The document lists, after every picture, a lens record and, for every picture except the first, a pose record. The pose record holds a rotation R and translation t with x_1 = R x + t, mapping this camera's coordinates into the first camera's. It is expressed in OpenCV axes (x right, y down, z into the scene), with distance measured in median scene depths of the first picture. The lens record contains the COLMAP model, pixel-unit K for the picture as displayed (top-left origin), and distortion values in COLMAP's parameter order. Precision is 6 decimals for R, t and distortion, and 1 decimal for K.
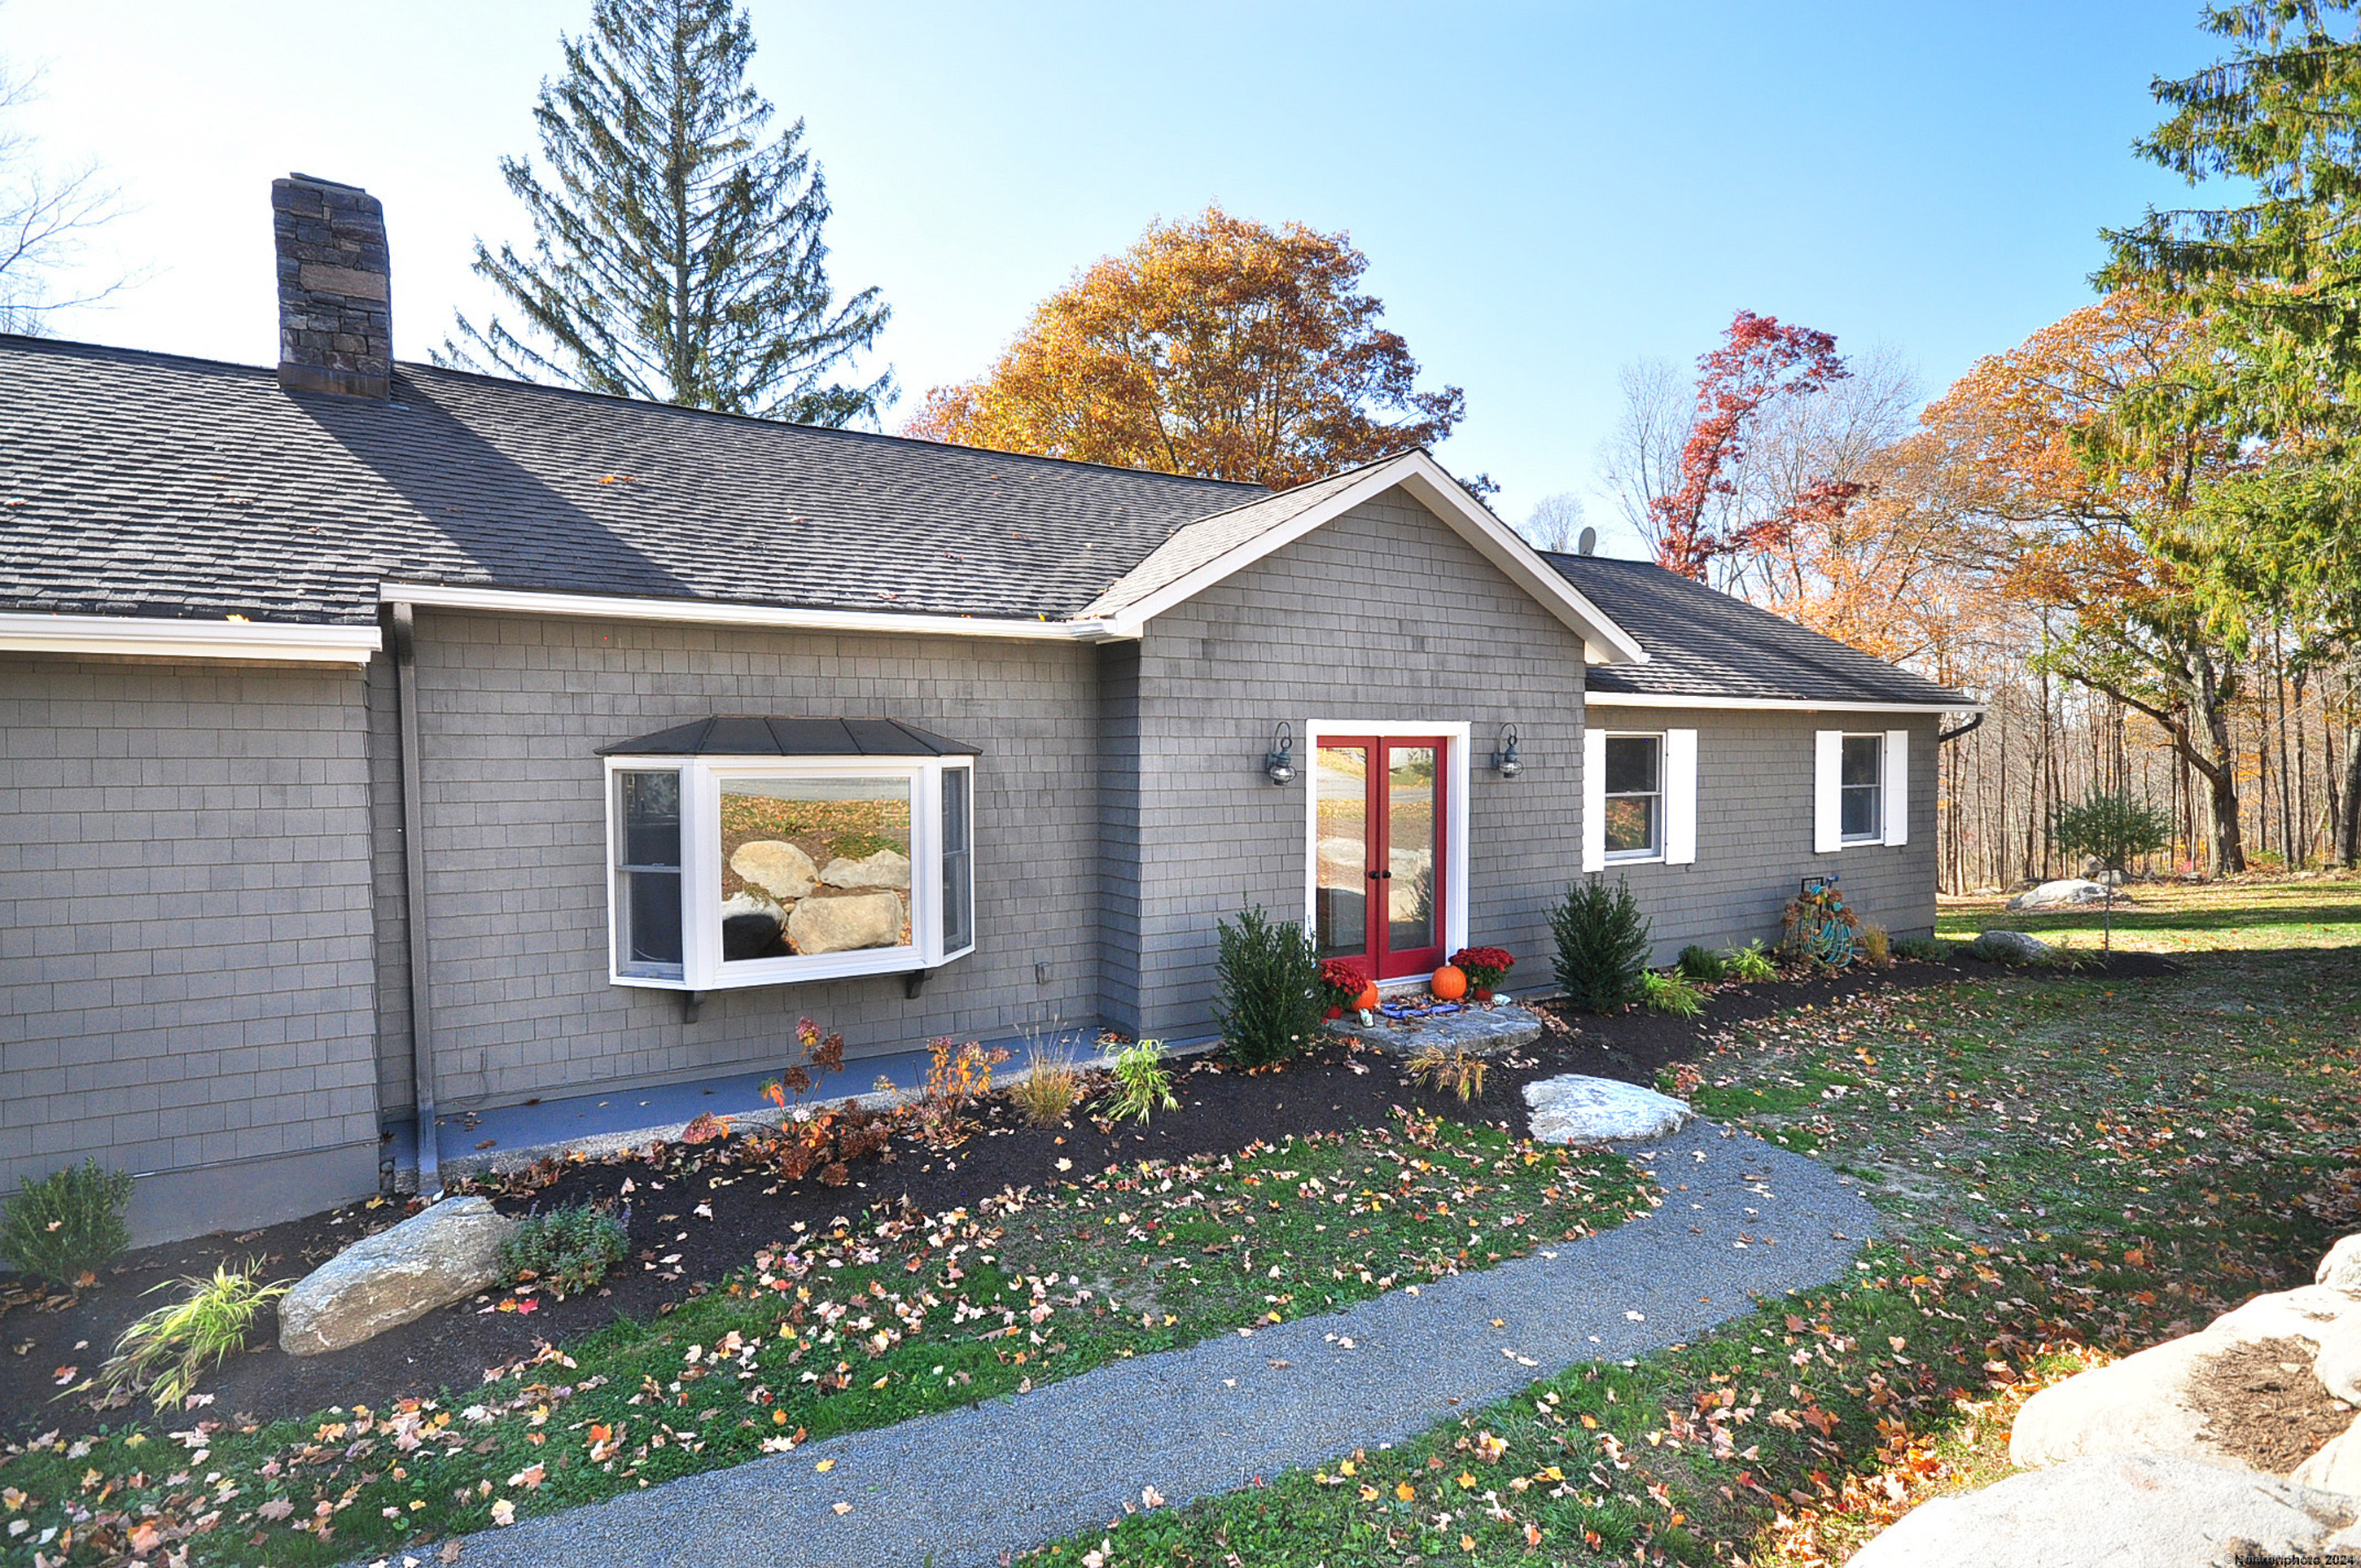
lens RADIAL K [[1168.7, 0, 1180.5], [0, 1168.7, 784.0], [0, 0, 1]] dist [0.001343, 0.000101]
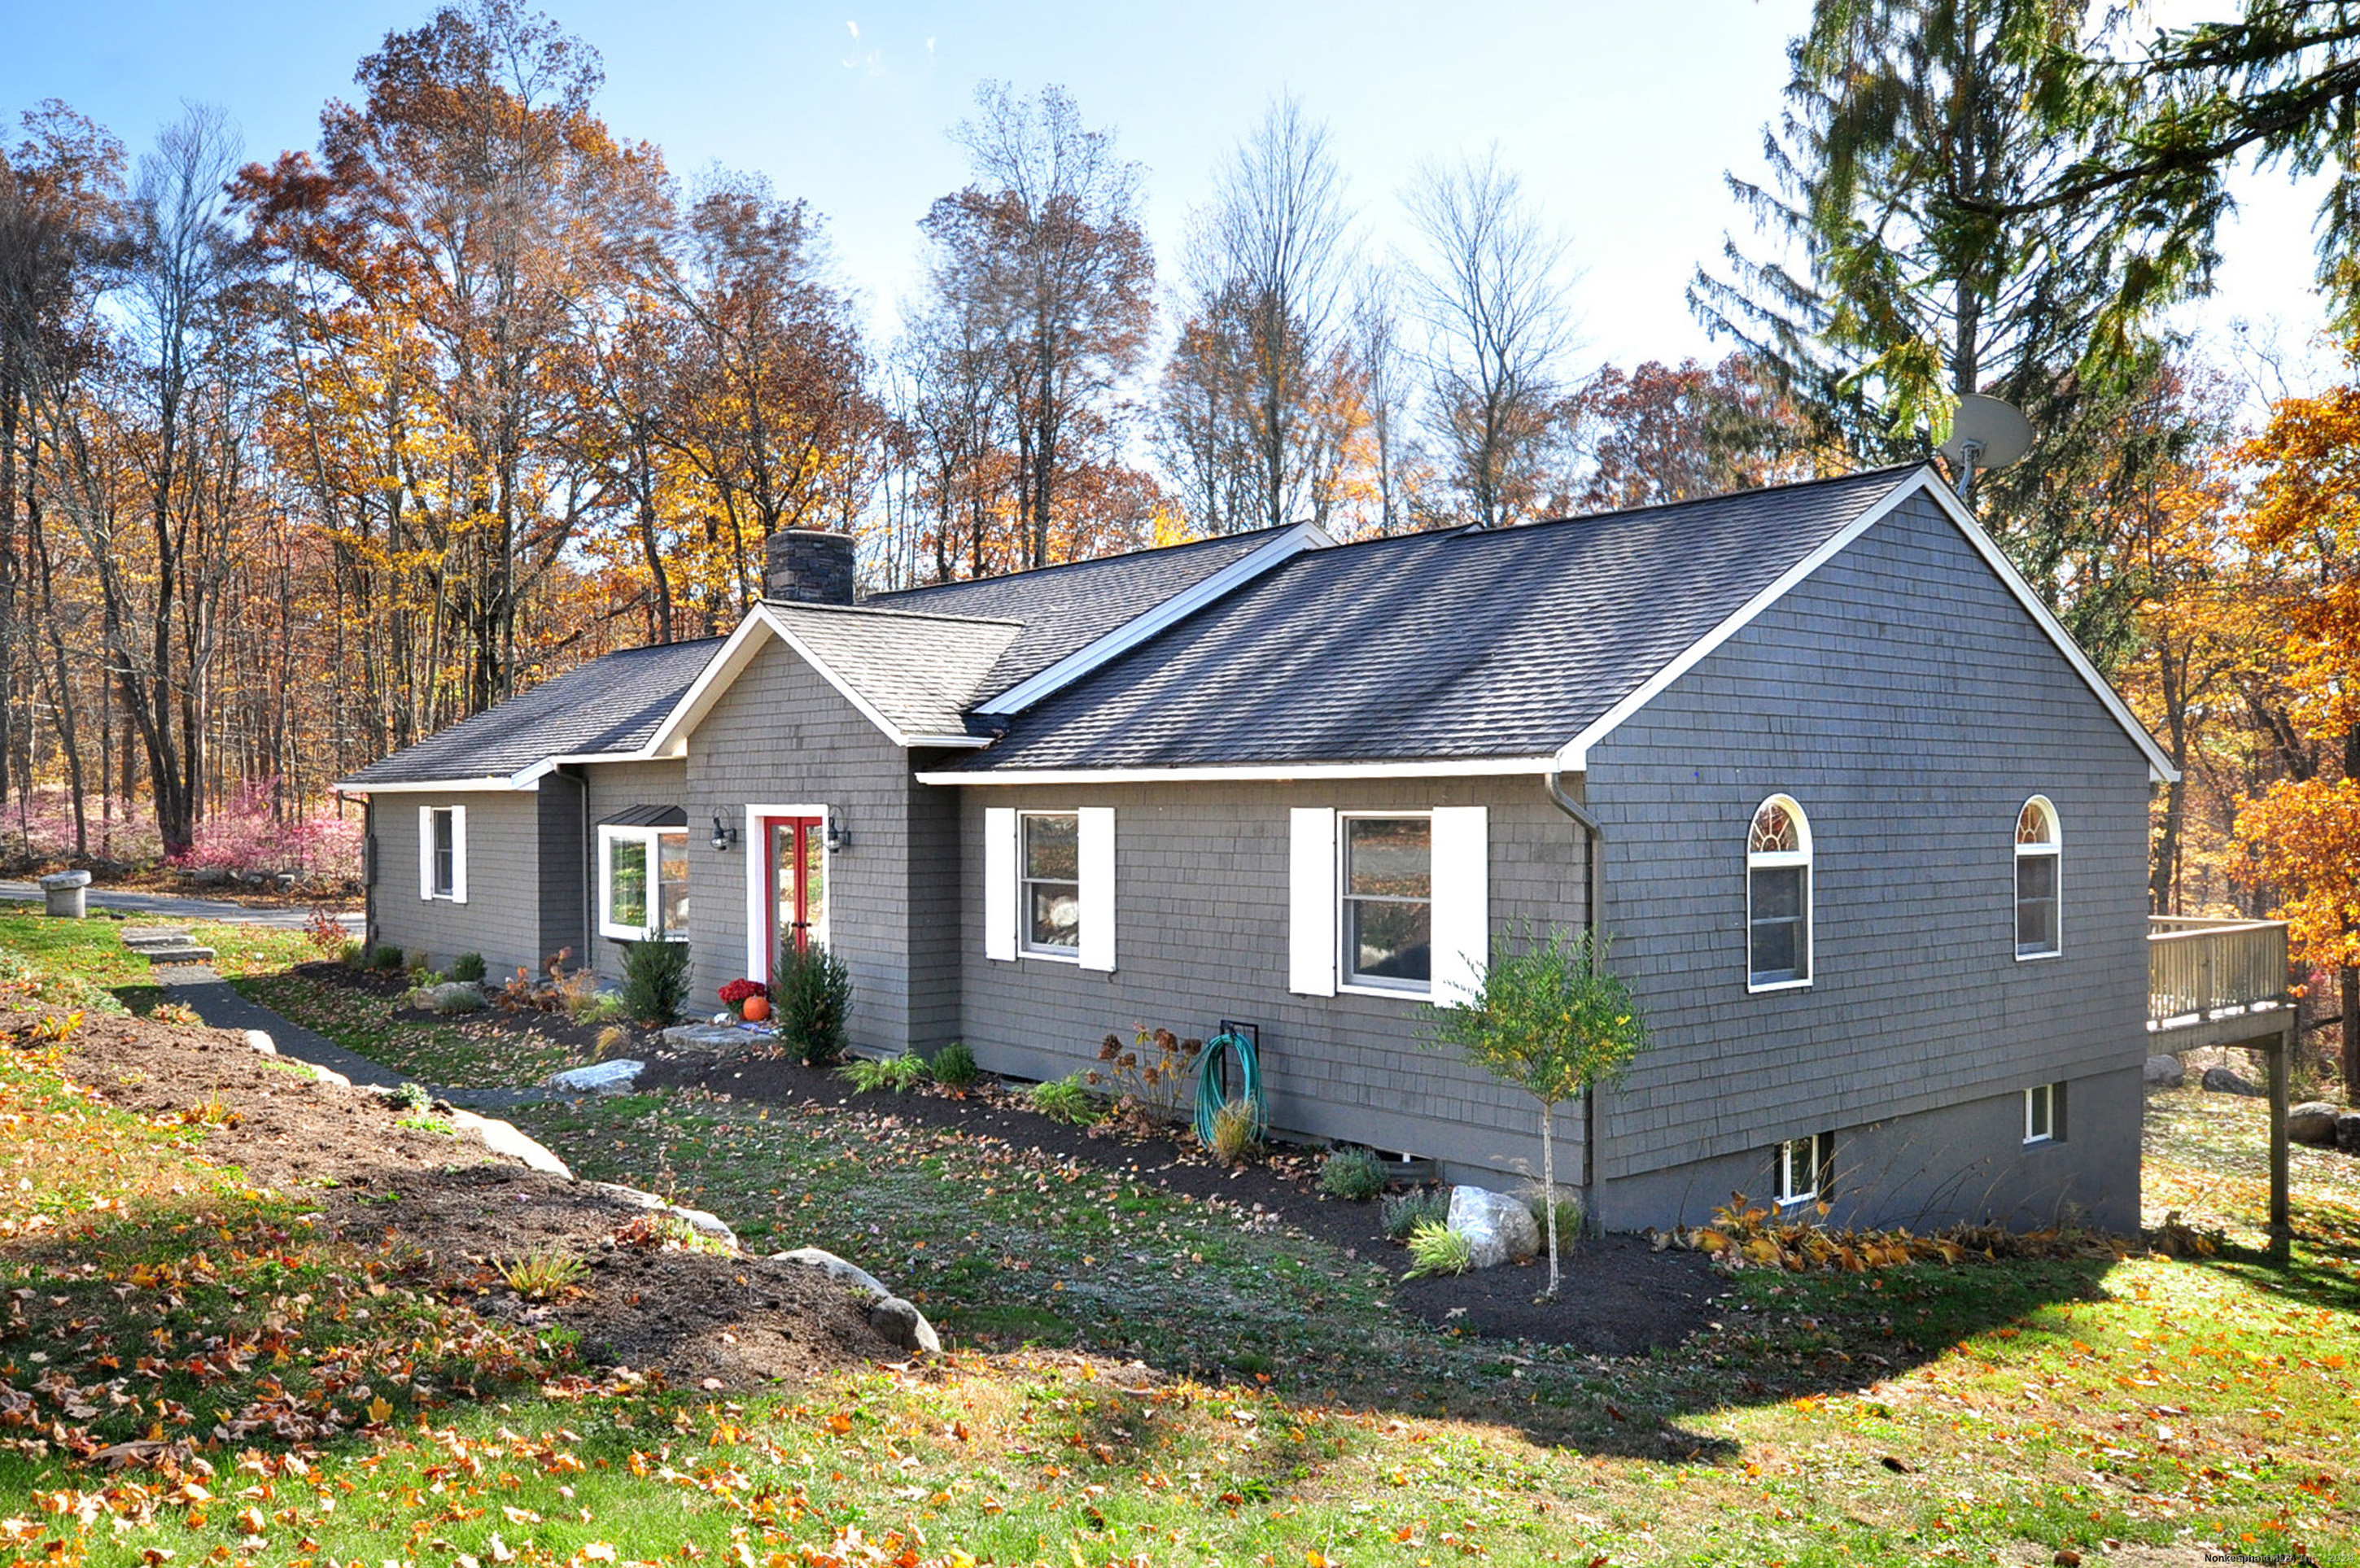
lens RADIAL K [[1703.1, 0, 1180.0], [0, 1703.1, 784.0], [0, 0, 1]] dist [0.003635, -0.000295]
pose [[0.188754, -0.015980, -0.981894, 2.091446], [-0.035061, 0.999120, -0.023000, -0.047678], [0.981398, 0.038767, 0.188028, 1.059095]]
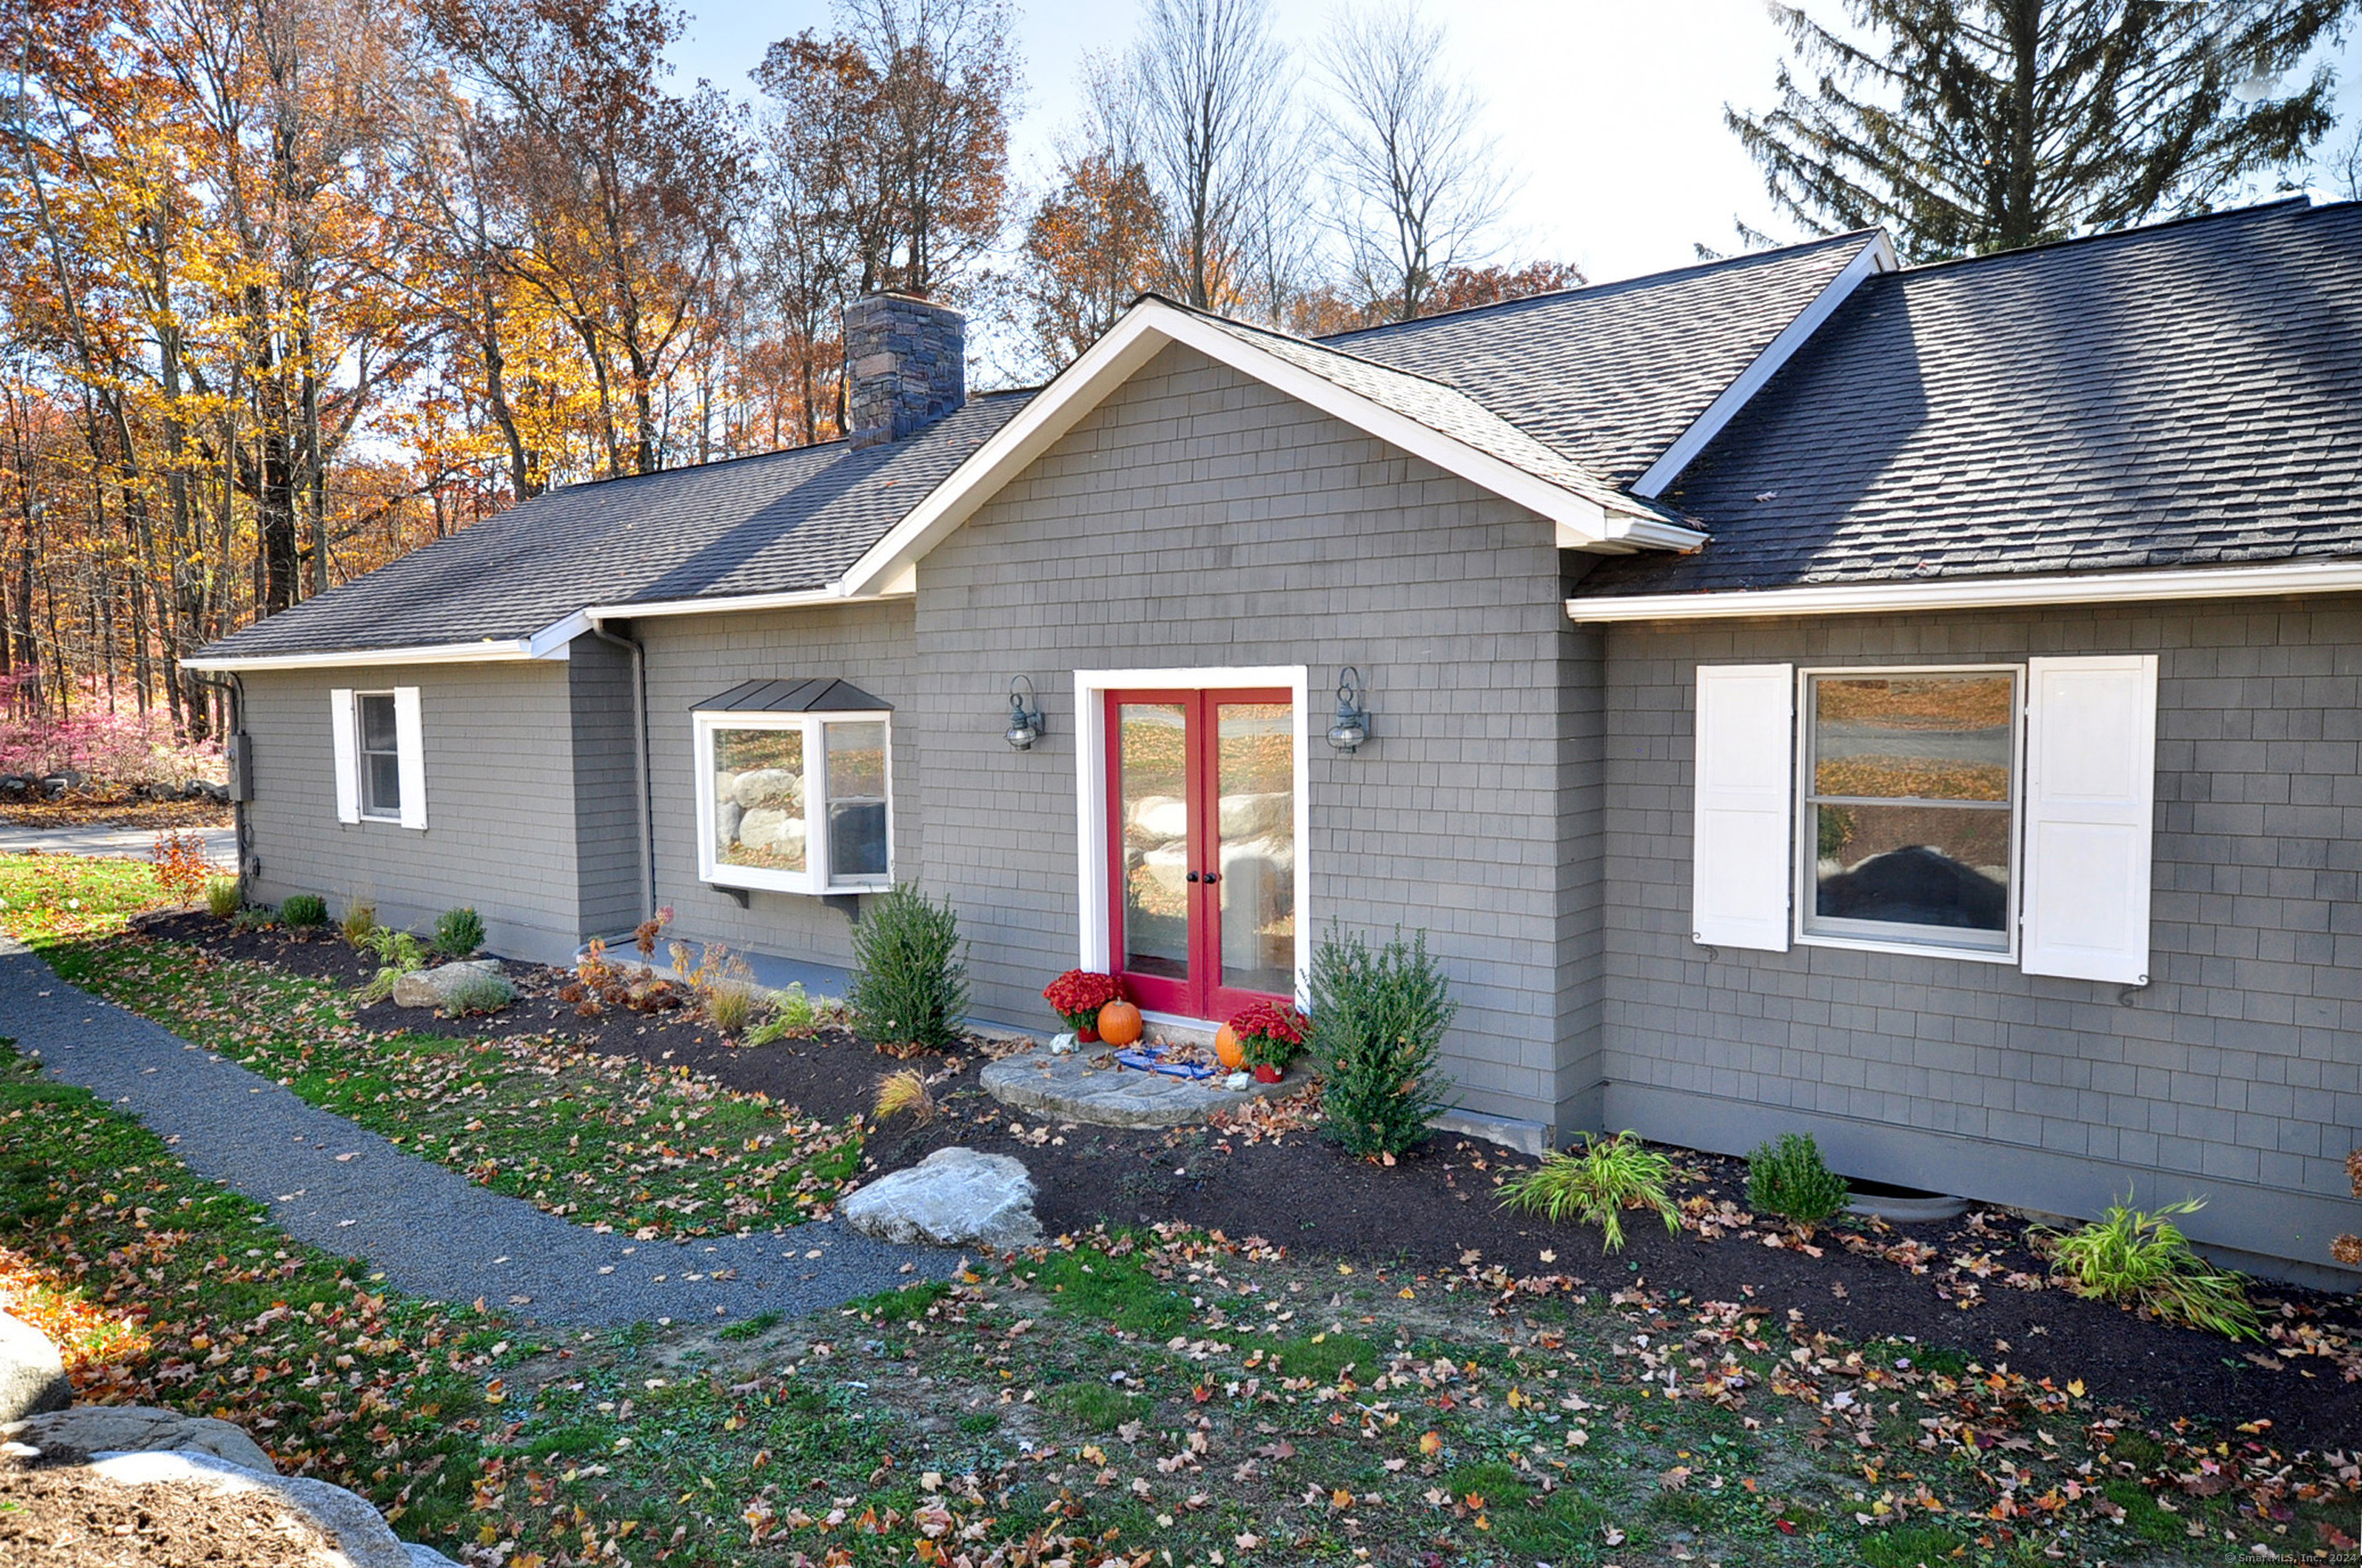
lens RADIAL K [[1521.5, 0, 1181.0], [0, 1521.5, 784.0], [0, 0, 1]] dist [0.004035, 0.003907]
pose [[0.349939, 0.047832, -0.935551, 1.057721], [-0.025779, 0.998809, 0.041423, -0.020376], [0.936418, 0.009622, 0.350755, 0.653691]]
